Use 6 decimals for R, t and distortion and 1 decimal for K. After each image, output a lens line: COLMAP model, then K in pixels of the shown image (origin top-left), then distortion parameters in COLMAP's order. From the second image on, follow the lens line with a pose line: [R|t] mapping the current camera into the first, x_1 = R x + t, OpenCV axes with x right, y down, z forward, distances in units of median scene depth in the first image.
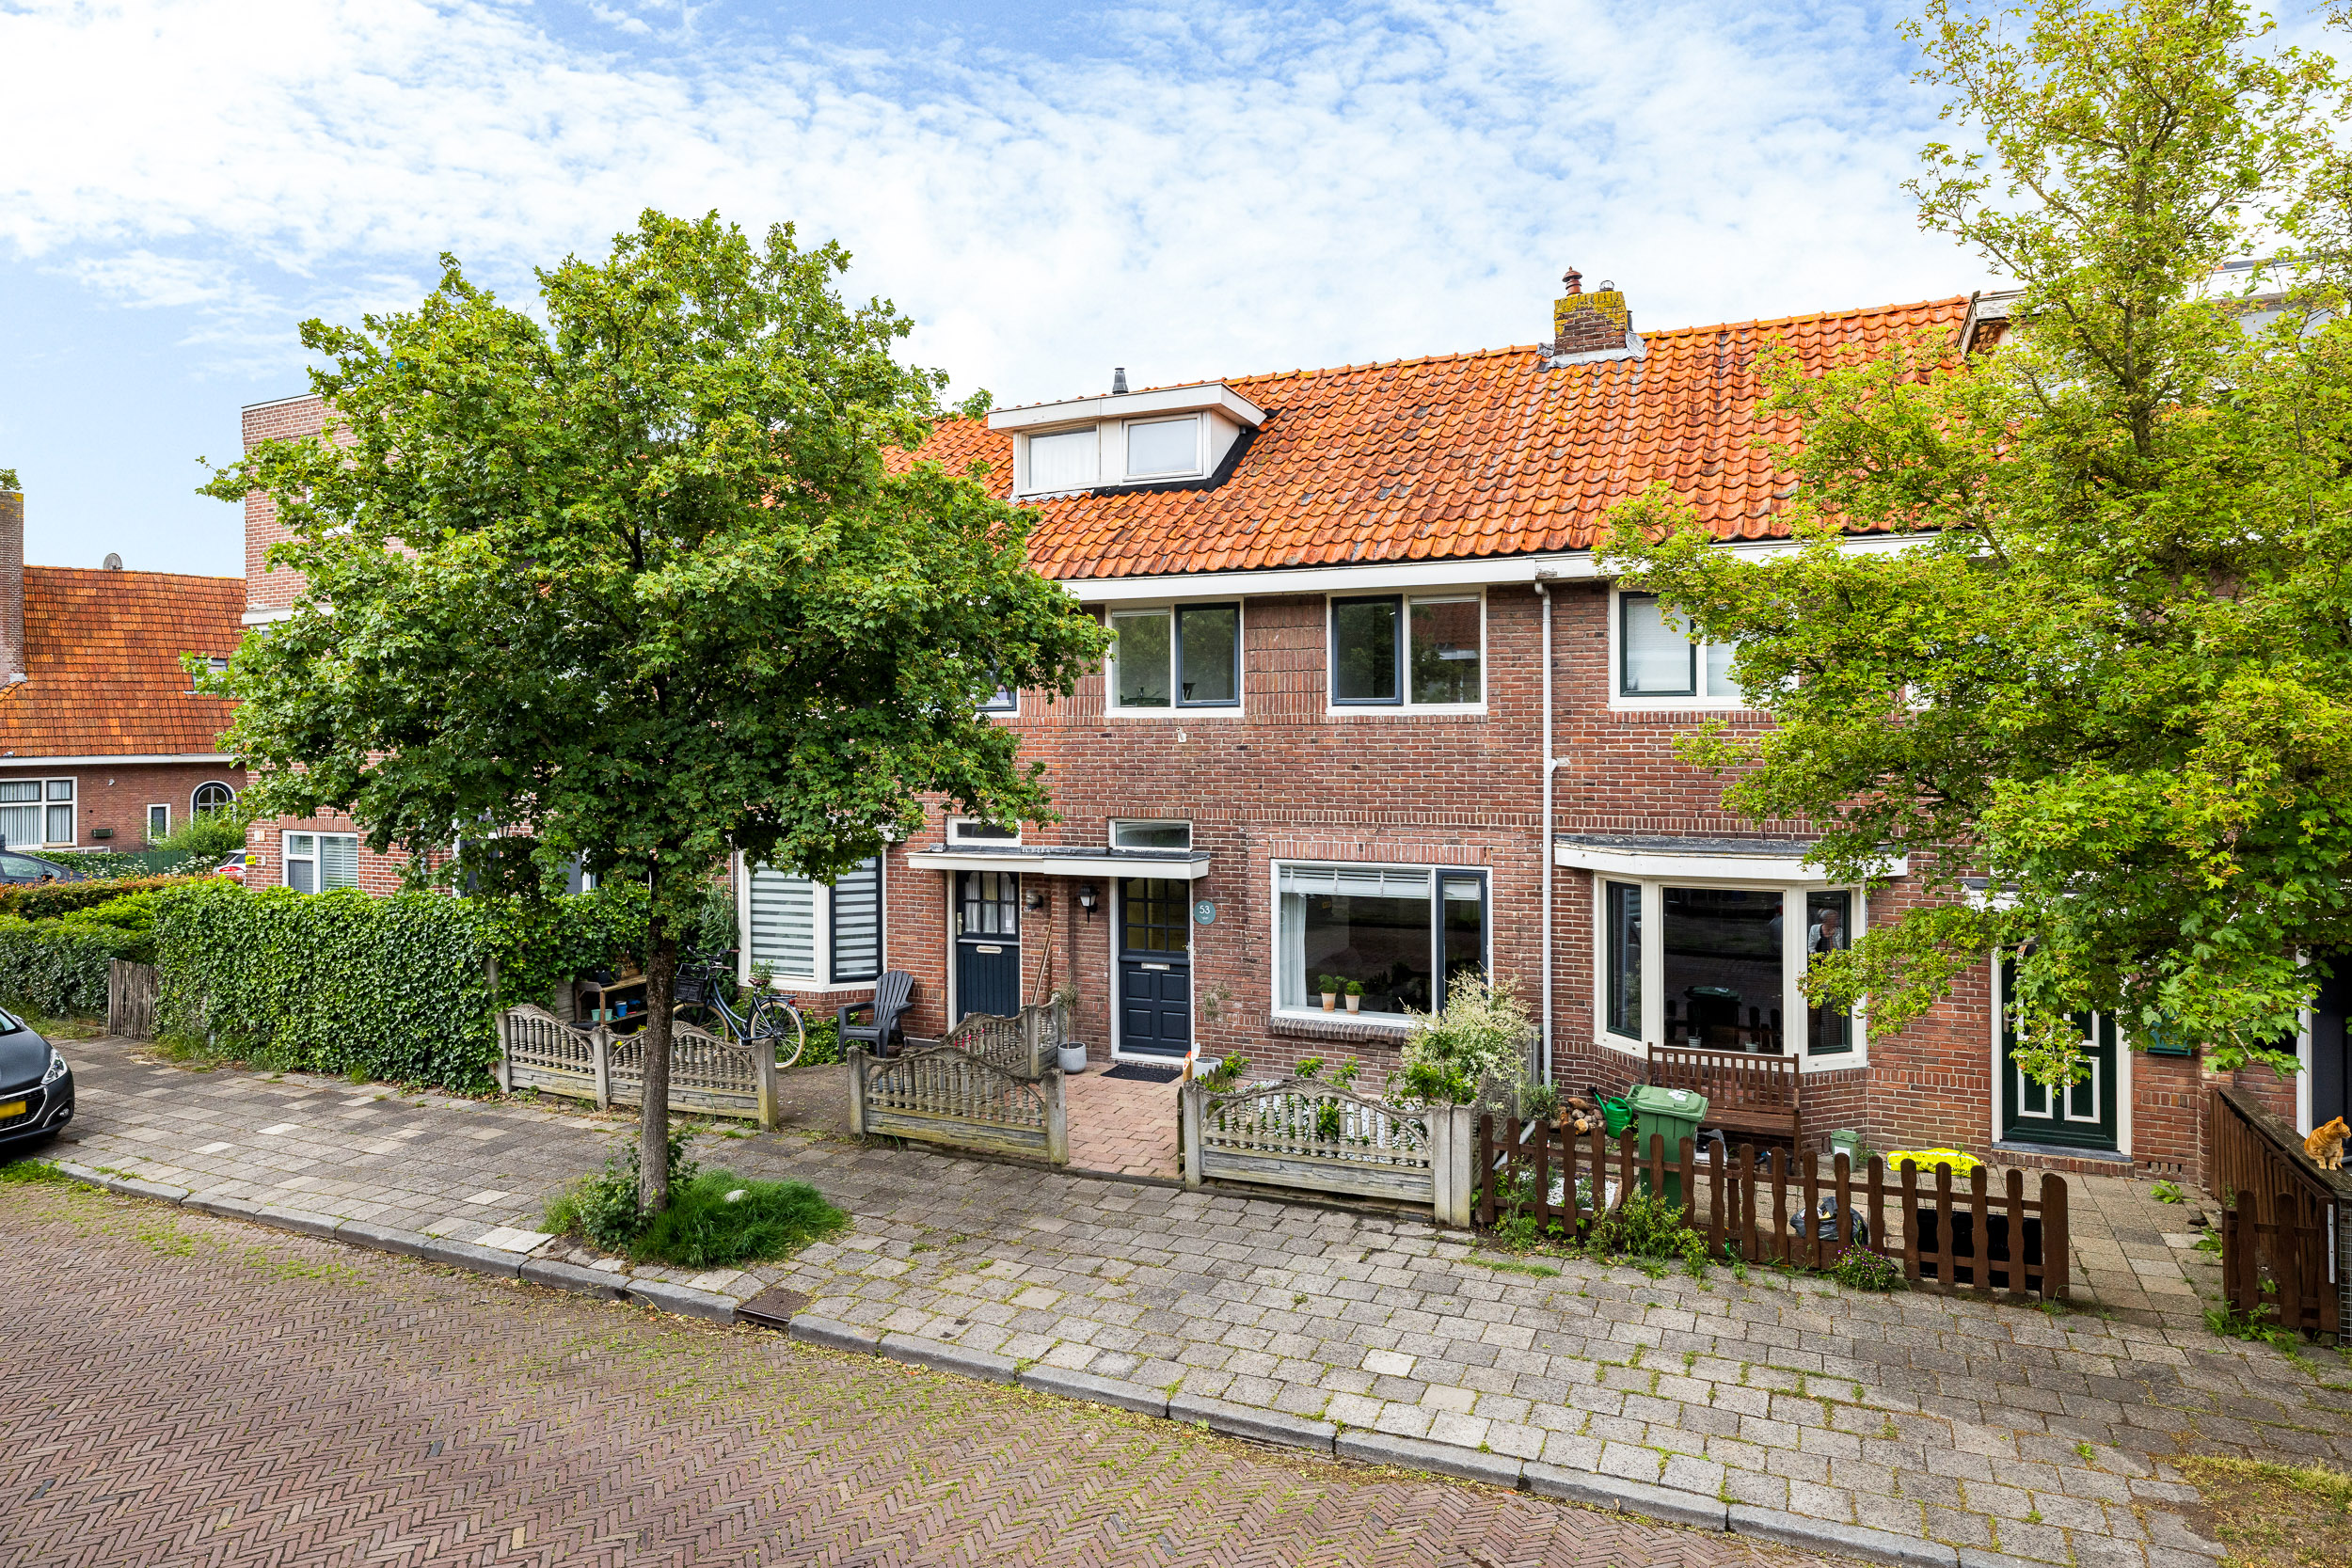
lens RADIAL K [[1443.3, 0, 1177.7], [0, 1443.3, 702.7], [0, 0, 1]] dist [0.001110, 0.002066]
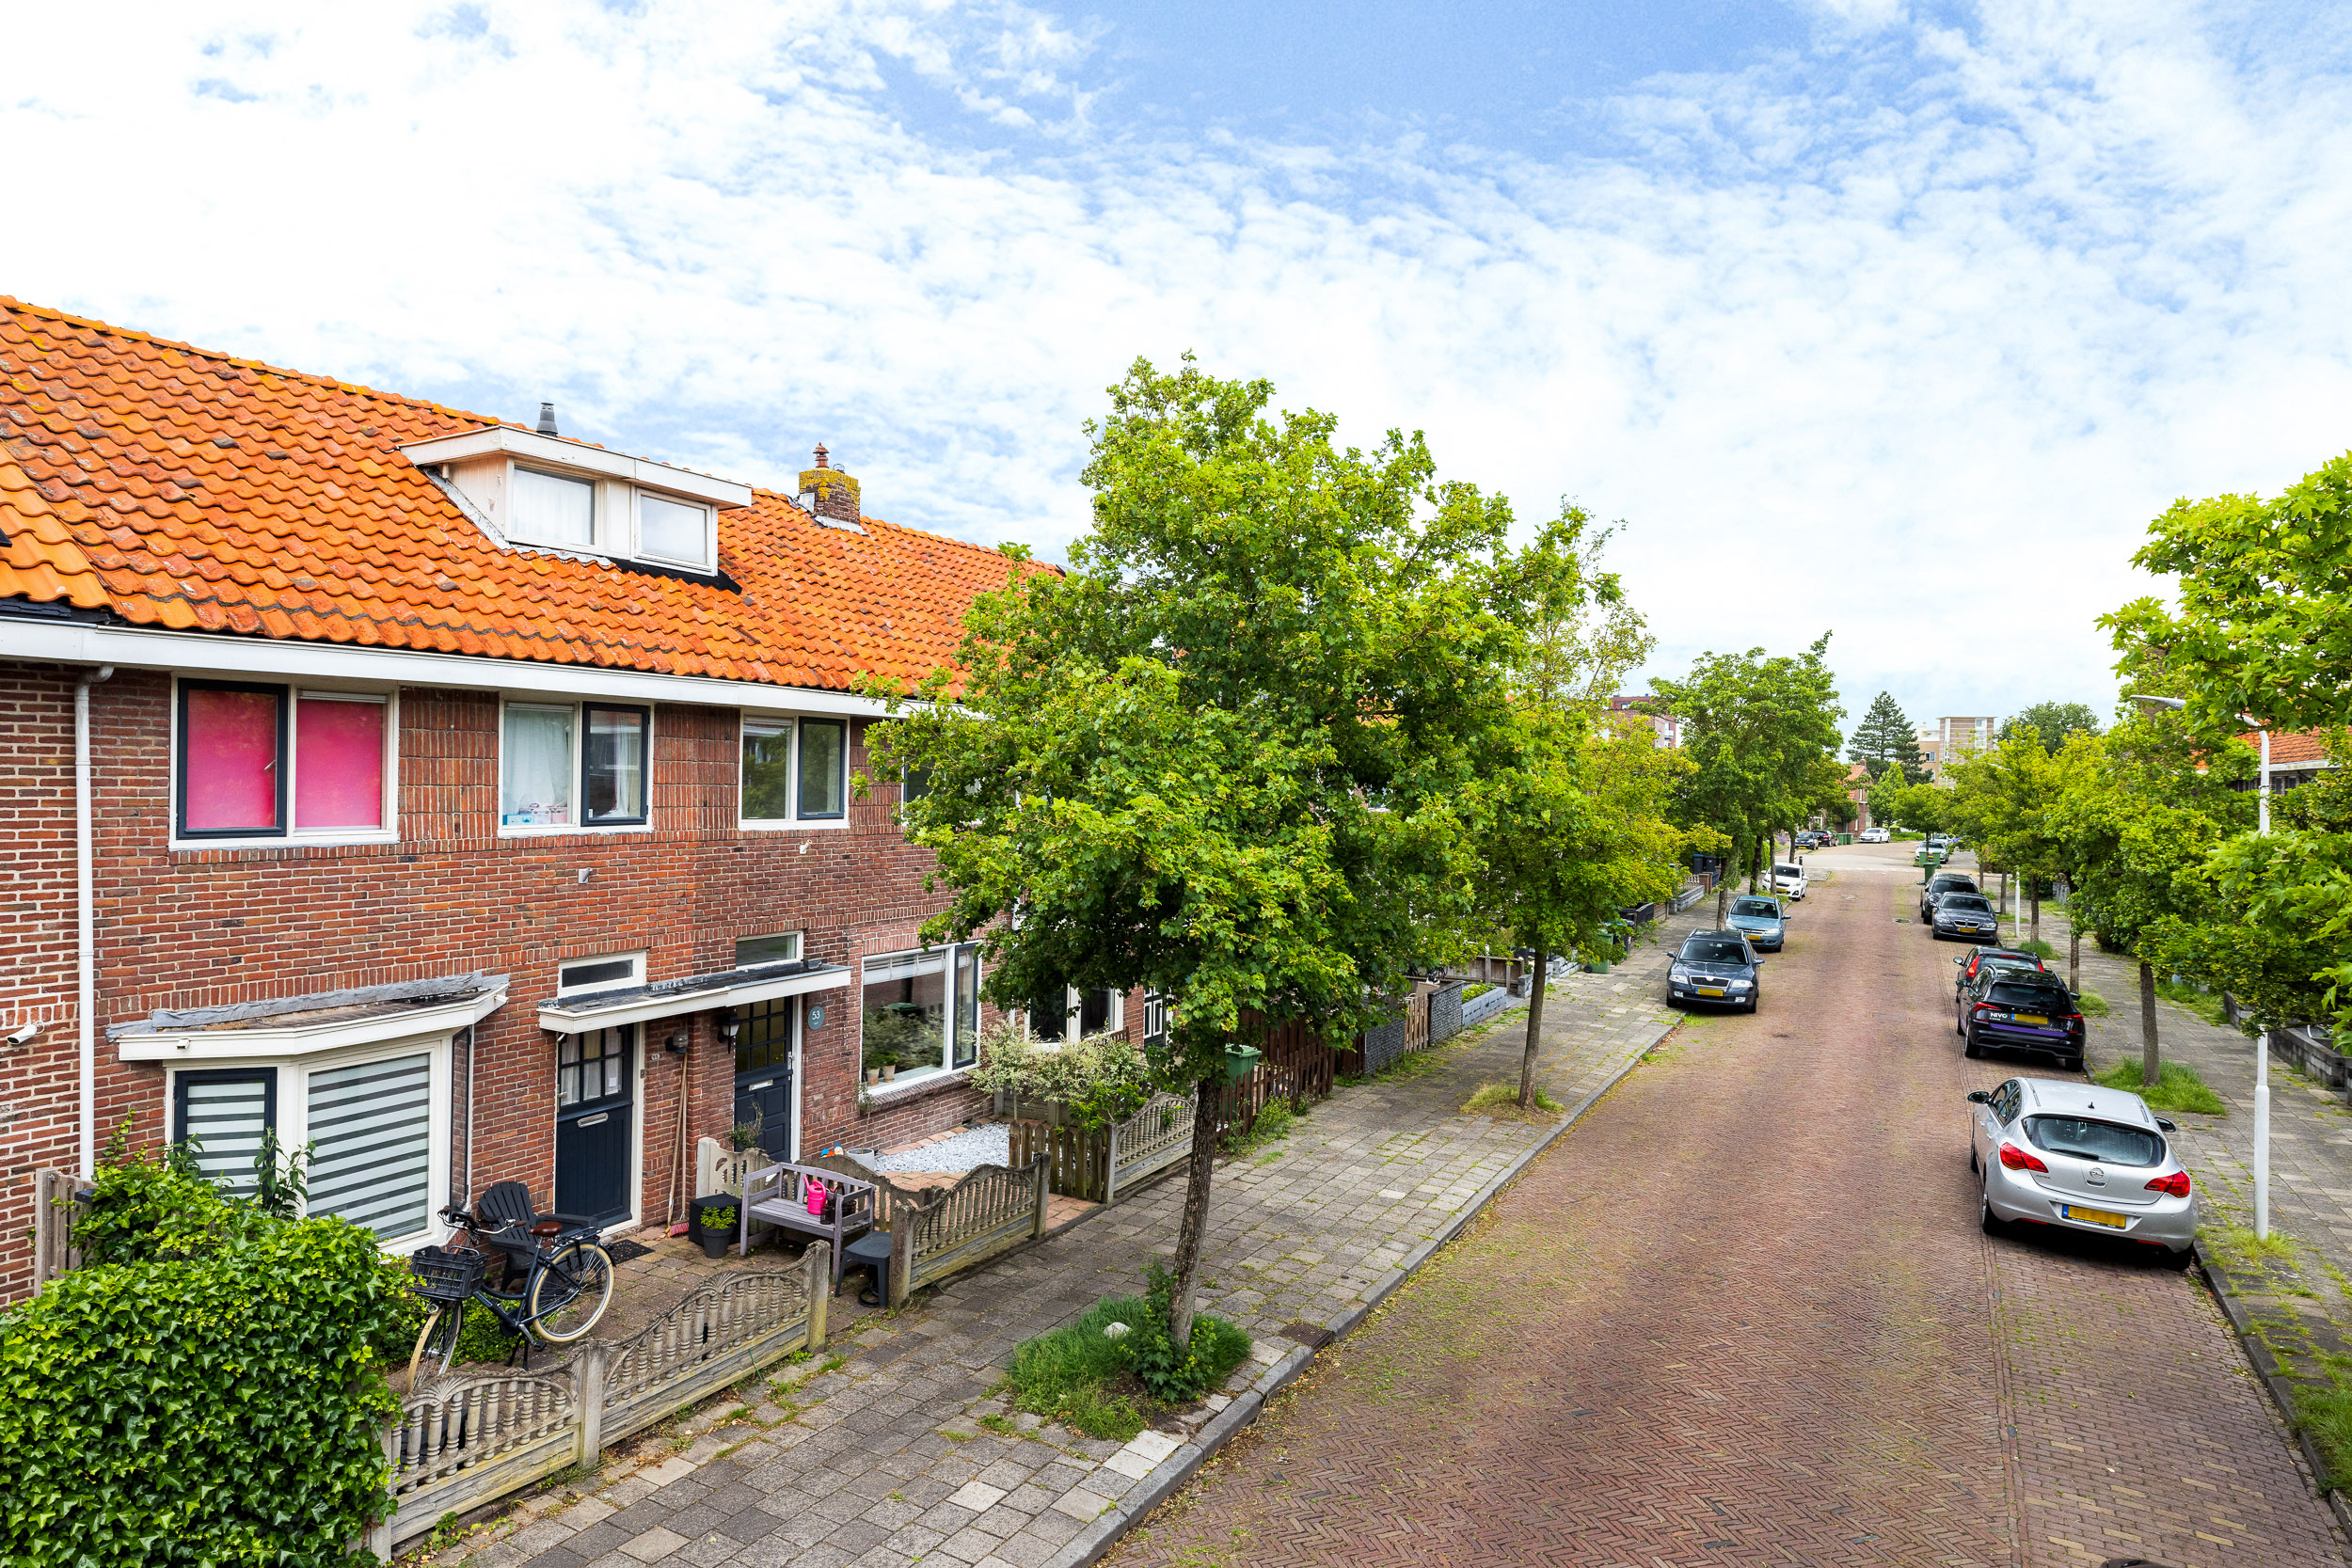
lens RADIAL K [[1393.1, 0, 1167.0], [0, 1393.1, 858.2], [0, 0, 1]] dist [-0.003789, -0.000095]
pose [[0.075003, -0.046888, 0.996080, -1.127083], [-0.036859, 0.998081, 0.049758, -0.032232], [-0.996502, -0.040446, 0.073131, 0.817020]]
